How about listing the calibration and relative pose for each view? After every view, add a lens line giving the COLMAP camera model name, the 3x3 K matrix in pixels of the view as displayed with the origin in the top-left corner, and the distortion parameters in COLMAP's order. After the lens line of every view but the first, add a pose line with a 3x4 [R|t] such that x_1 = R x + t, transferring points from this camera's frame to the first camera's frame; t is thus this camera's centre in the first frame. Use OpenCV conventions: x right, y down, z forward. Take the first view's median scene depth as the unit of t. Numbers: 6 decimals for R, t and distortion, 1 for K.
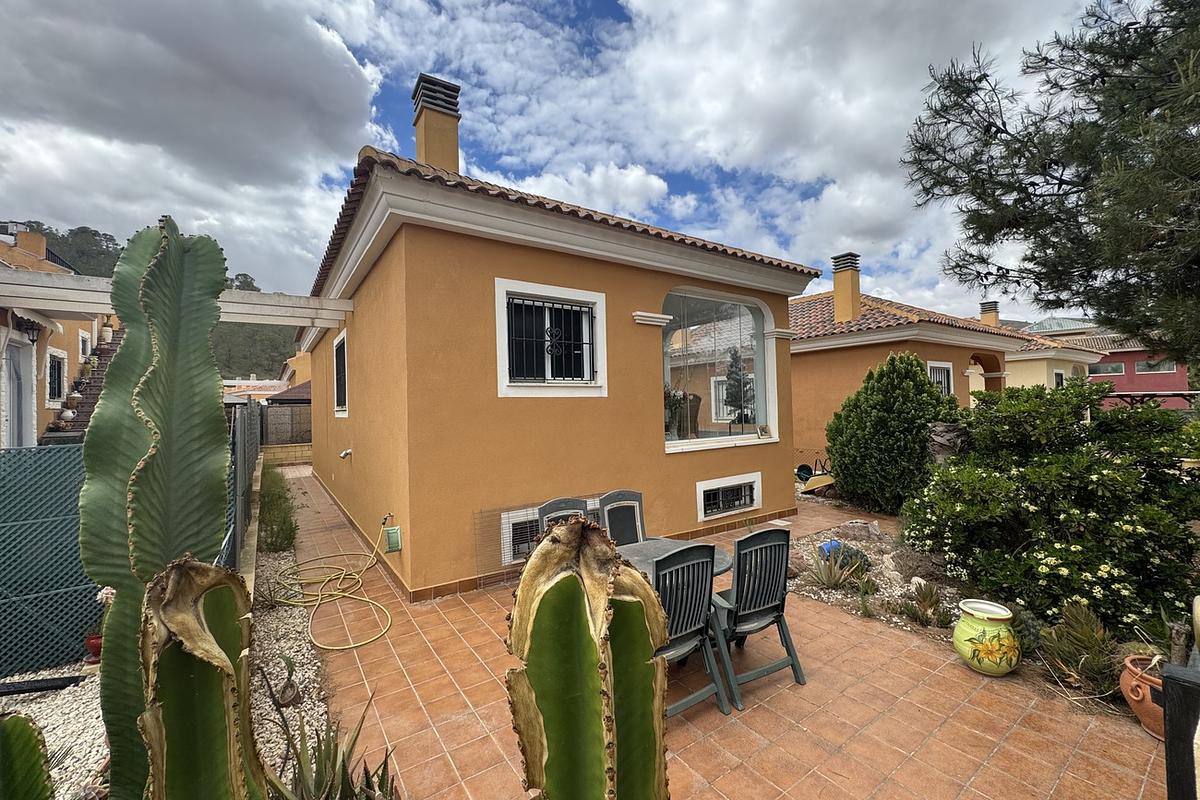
lens RADIAL K [[476.6, 0, 599.0], [0, 476.6, 397.3], [0, 0, 1]] dist [-0.001155, -0.000154]
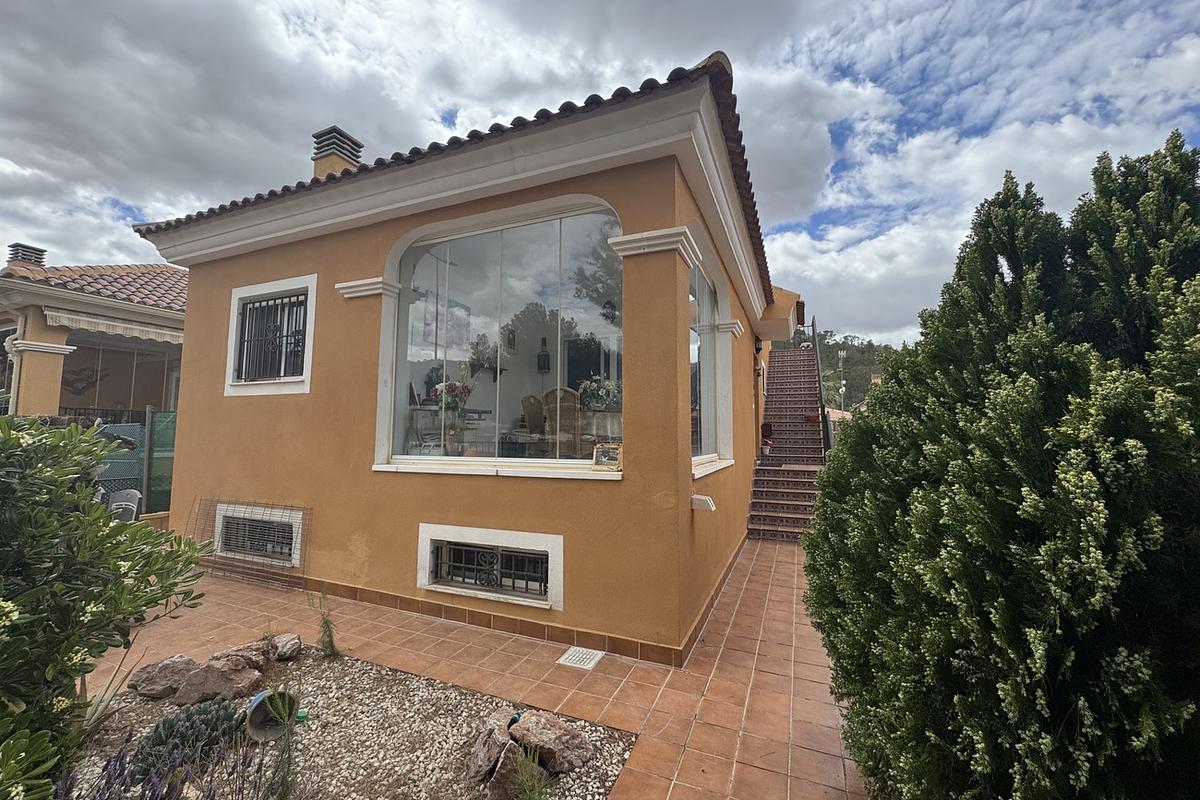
lens RADIAL K [[476.6, 0, 599.0], [0, 476.6, 397.3], [0, 0, 1]] dist [-0.001155, -0.000154]
pose [[0.535058, -0.043784, -0.843680, 1.010106], [-0.001734, 0.998597, -0.052923, 0.050567], [0.844814, 0.029780, 0.534231, 0.986725]]
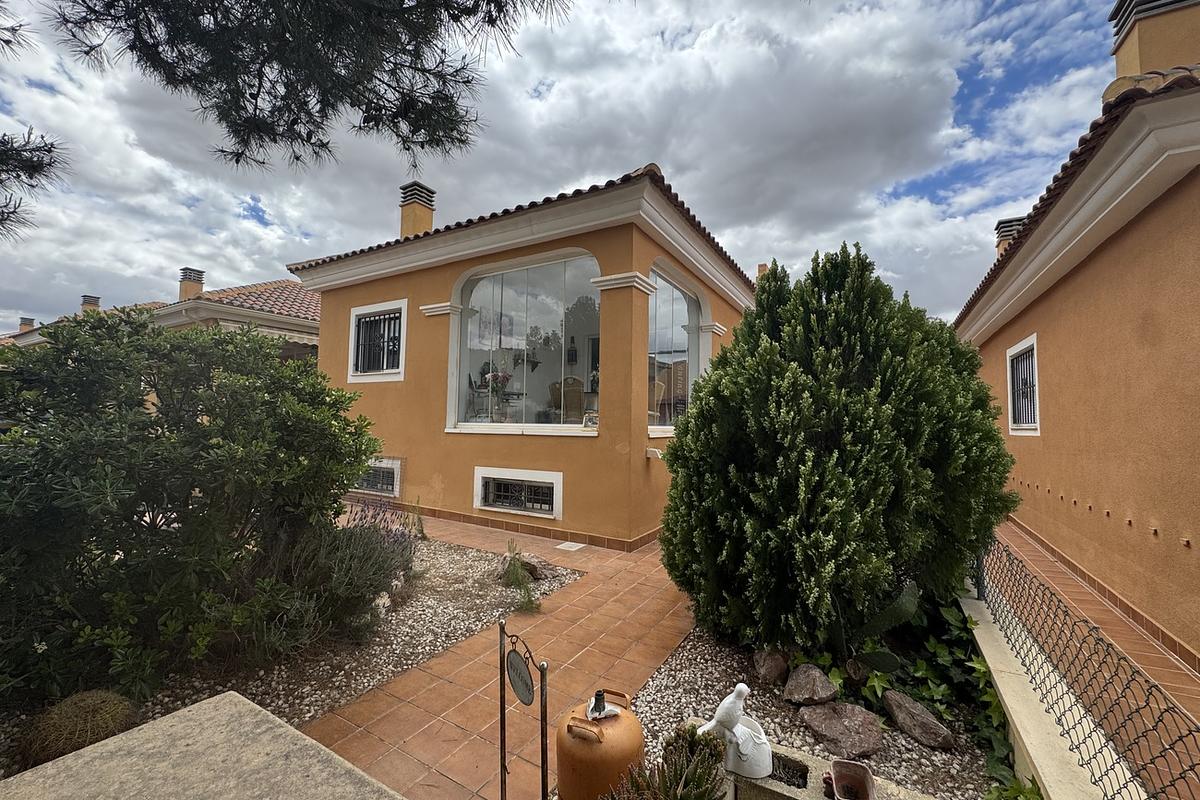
lens RADIAL K [[476.6, 0, 599.0], [0, 476.6, 397.3], [0, 0, 1]] dist [-0.001155, -0.000154]
pose [[0.421281, -0.019505, -0.906720, 1.365872], [-0.007376, 0.999662, -0.024932, 0.070062], [0.906900, 0.017191, 0.420995, 0.943020]]
